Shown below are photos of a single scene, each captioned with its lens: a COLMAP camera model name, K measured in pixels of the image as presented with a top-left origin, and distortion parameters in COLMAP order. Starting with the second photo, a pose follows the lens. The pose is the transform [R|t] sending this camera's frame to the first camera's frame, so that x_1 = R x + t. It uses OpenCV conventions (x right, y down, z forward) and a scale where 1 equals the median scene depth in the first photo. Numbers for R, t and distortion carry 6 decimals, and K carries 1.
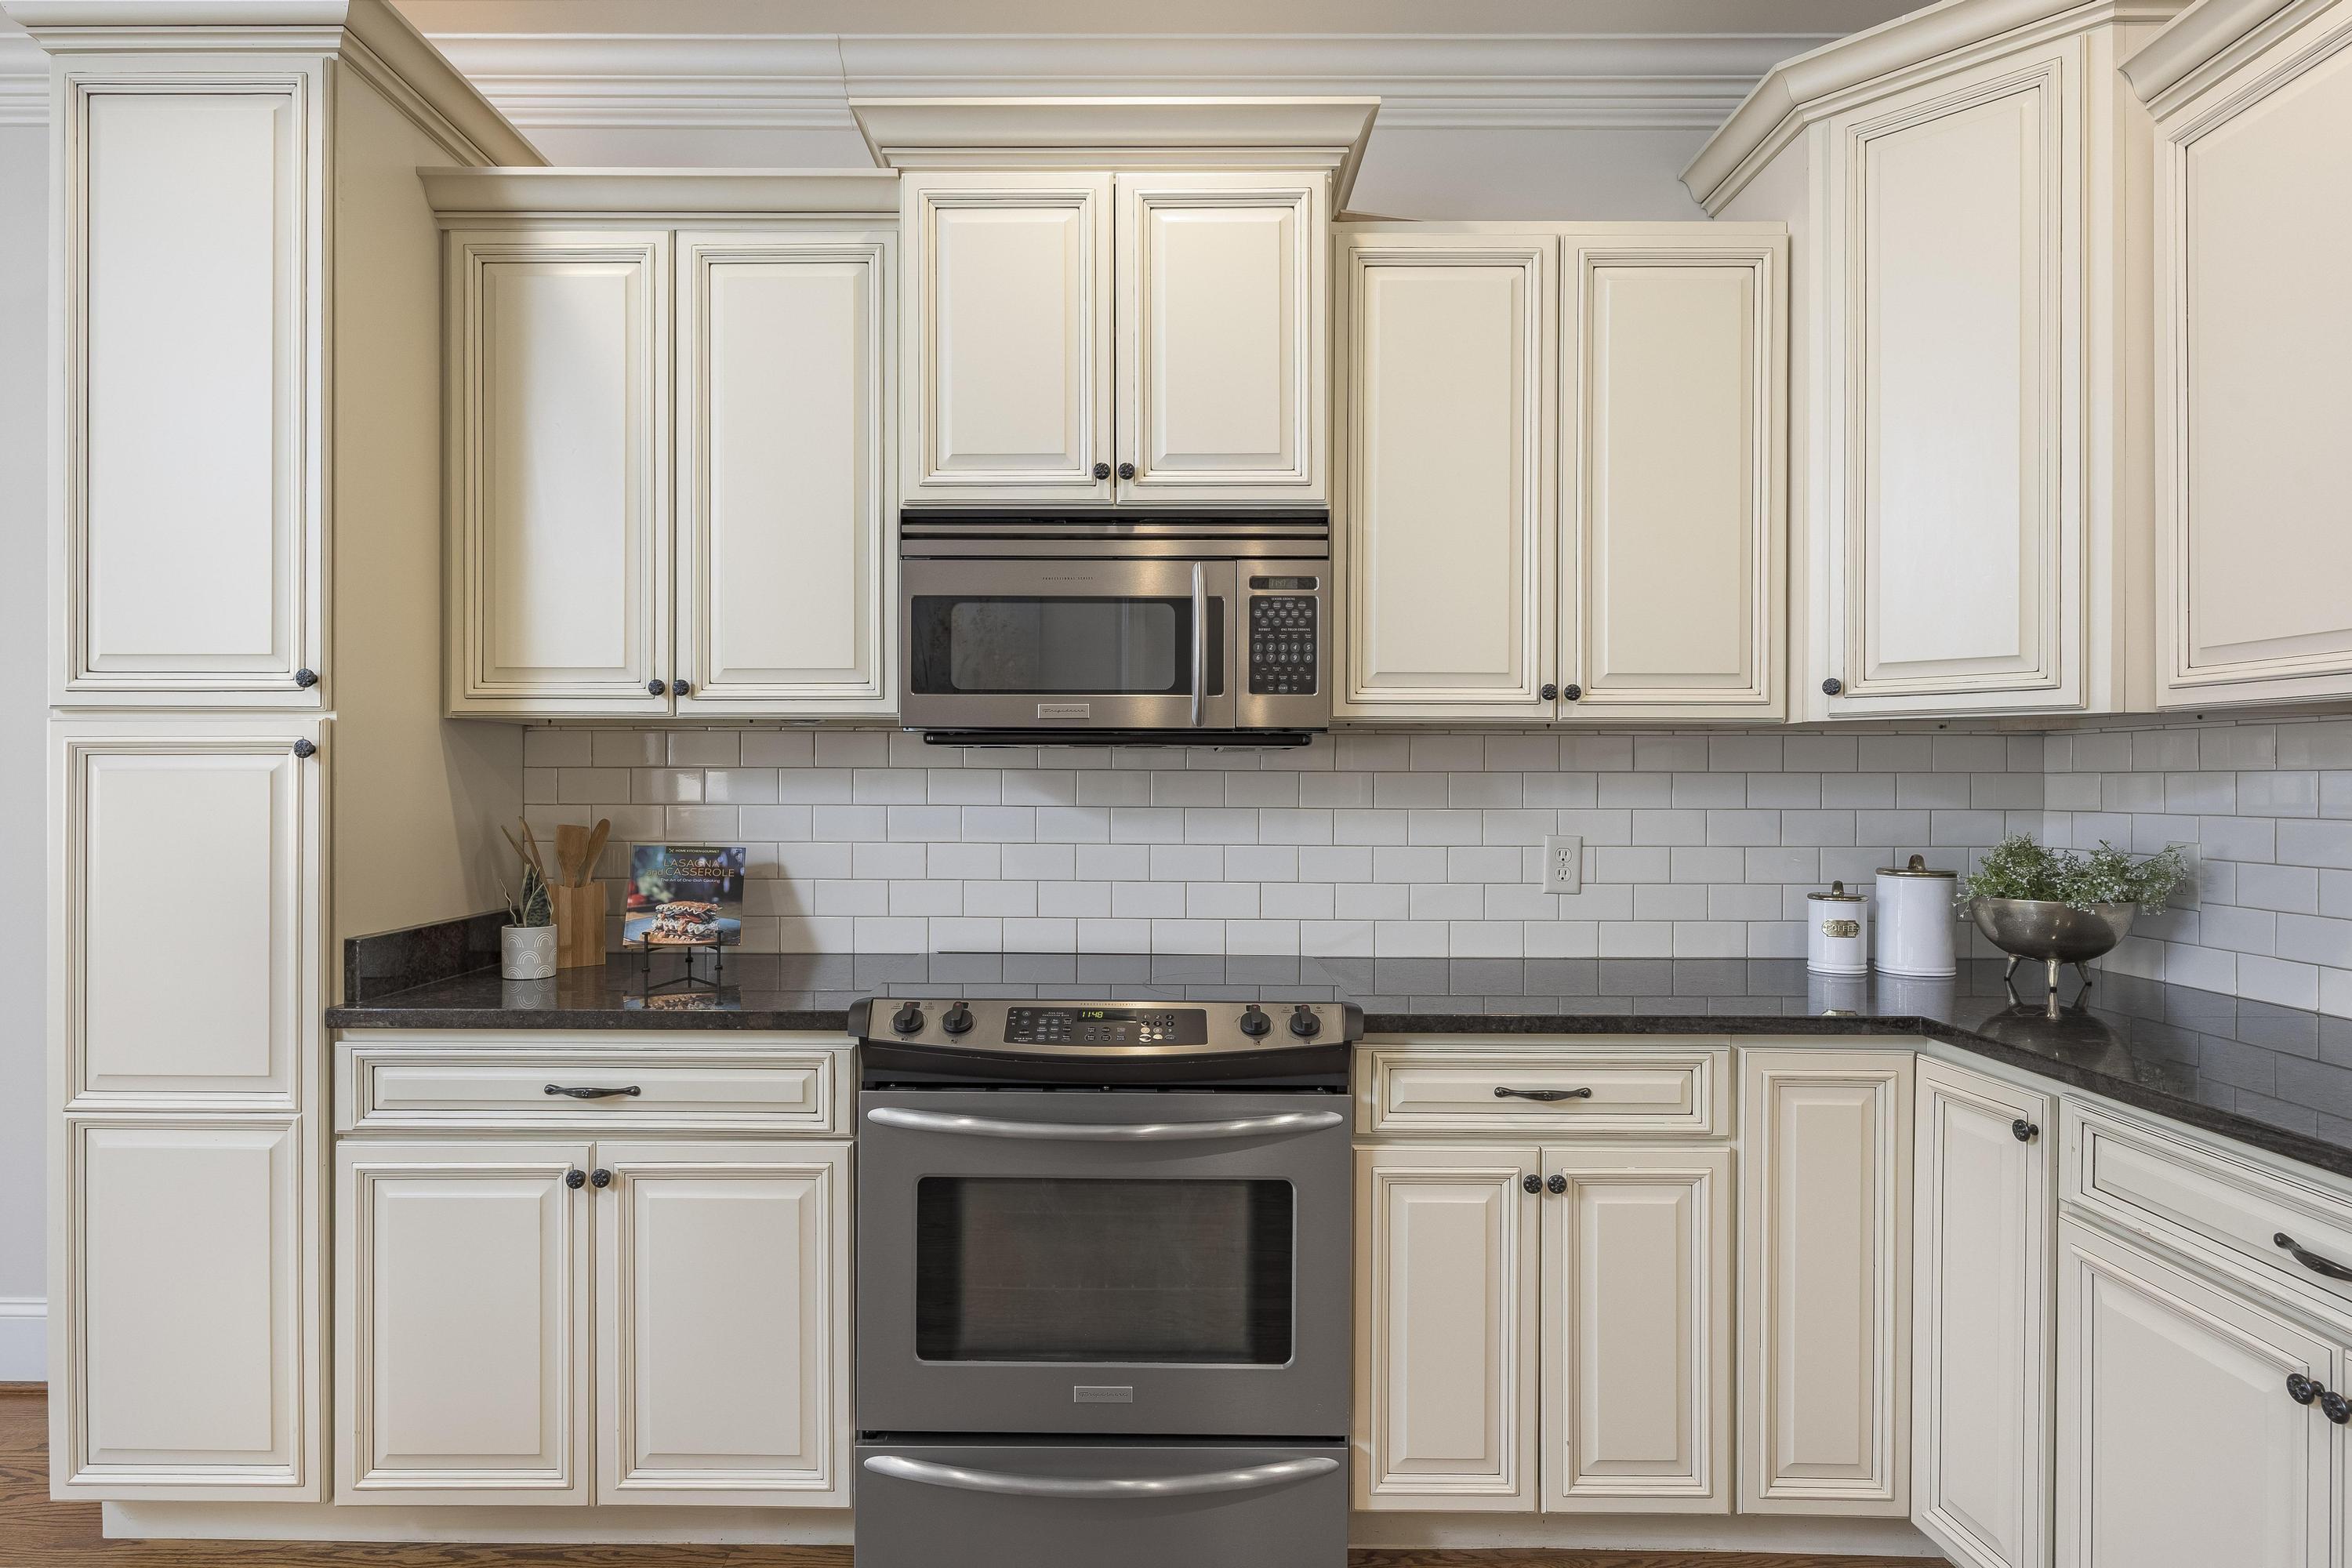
lens RADIAL K [[1314.4, 0, 1173.1], [0, 1314.4, 771.7], [0, 0, 1]] dist [0.006579, -0.002252]
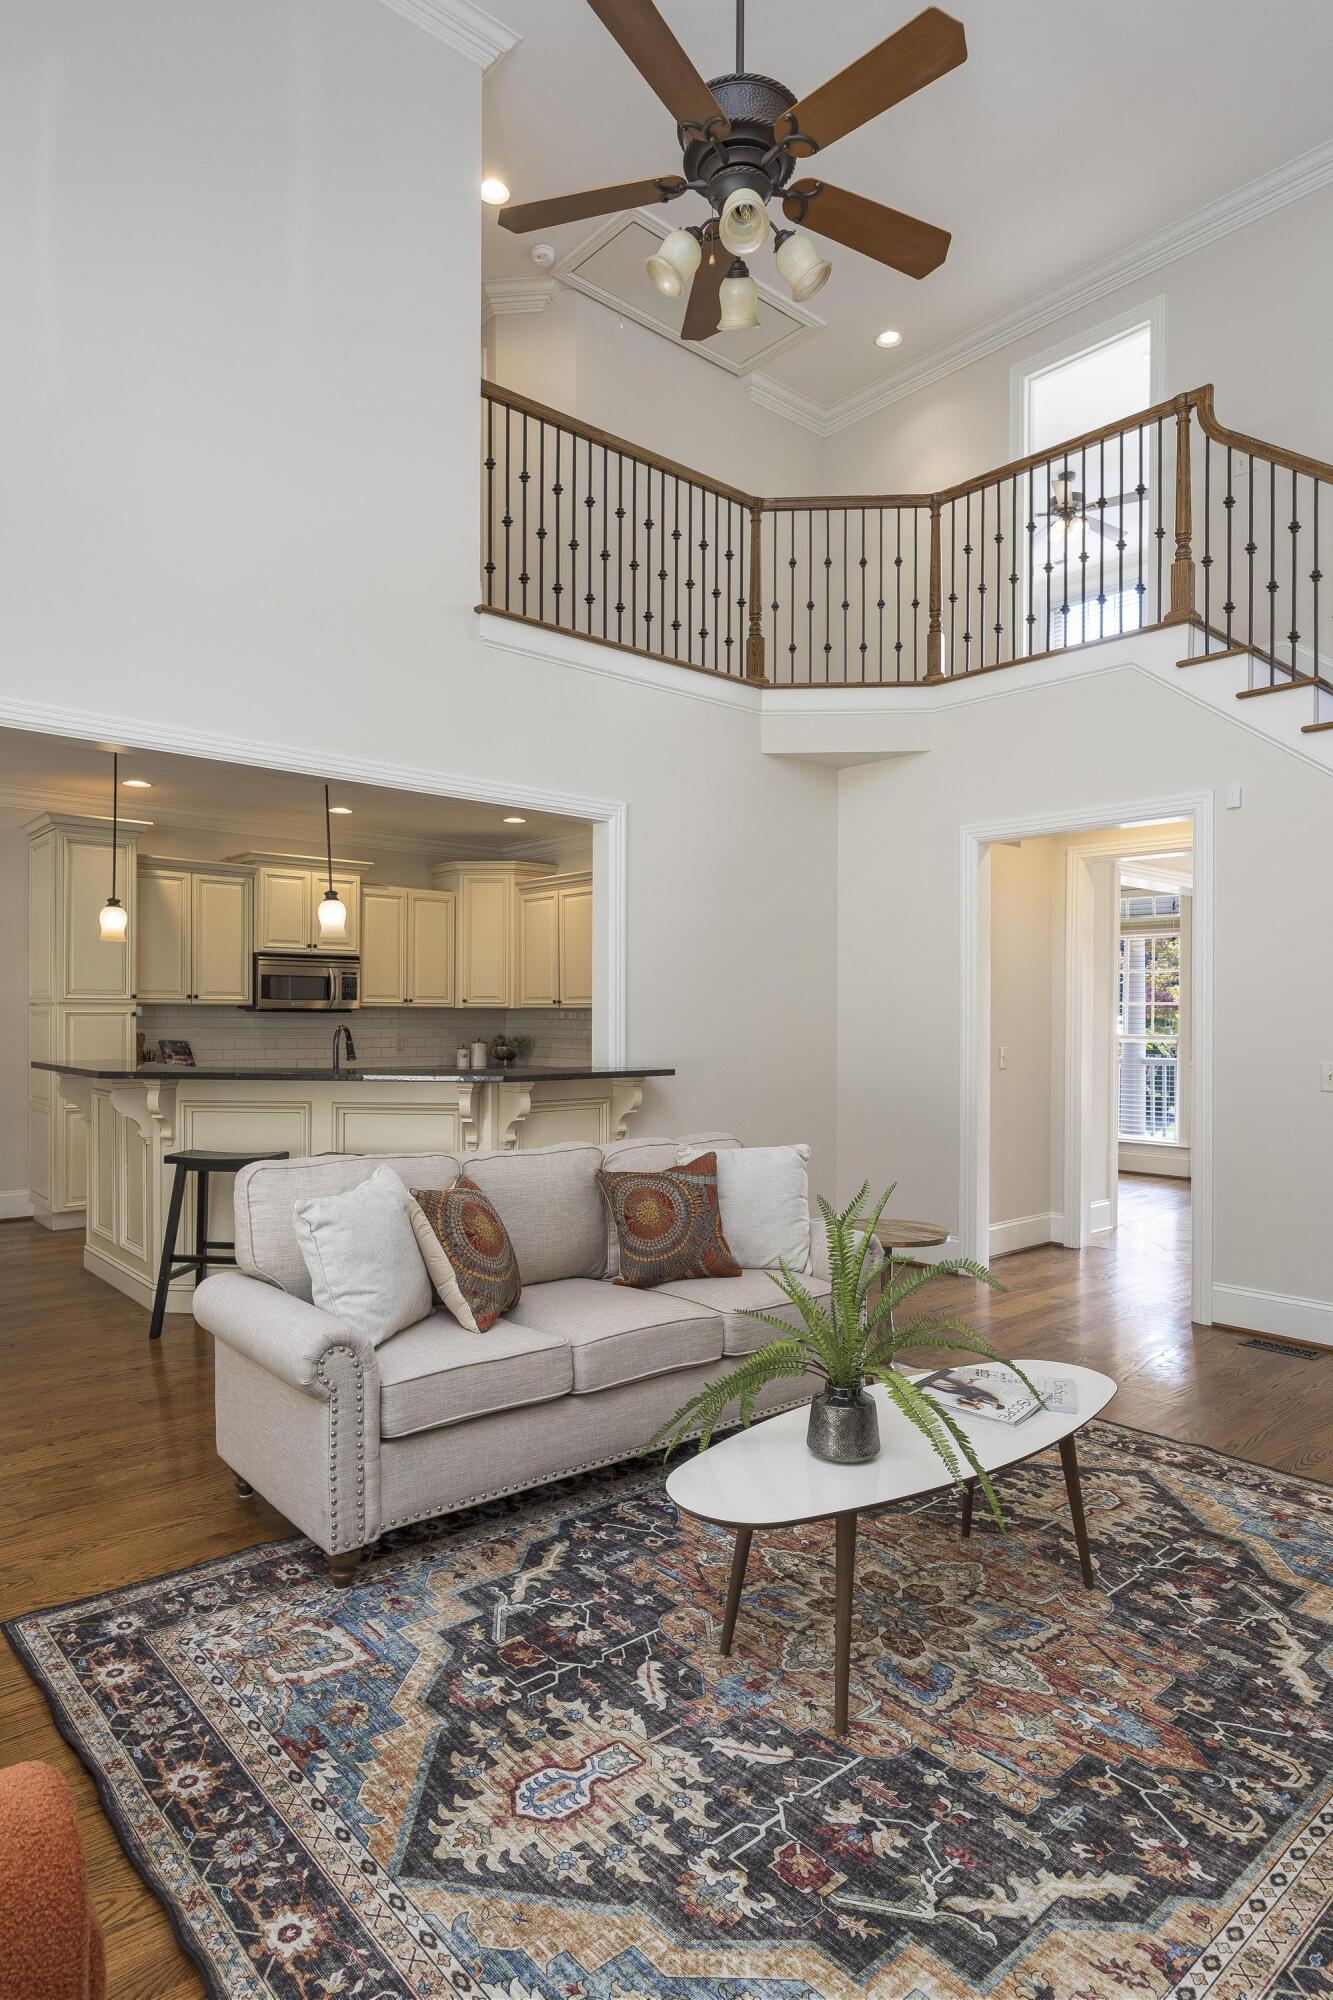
lens RADIAL K [[1117.7, 0, 660.2], [0, 1117.7, 1017.7], [0, 0, 1]] dist [0.006579, -0.002252]
pose [[0.757805, -0.000073, 0.652481, -1.454202], [-0.006229, 0.999954, 0.007346, -0.036183], [-0.652451, -0.009631, 0.757770, -2.284034]]
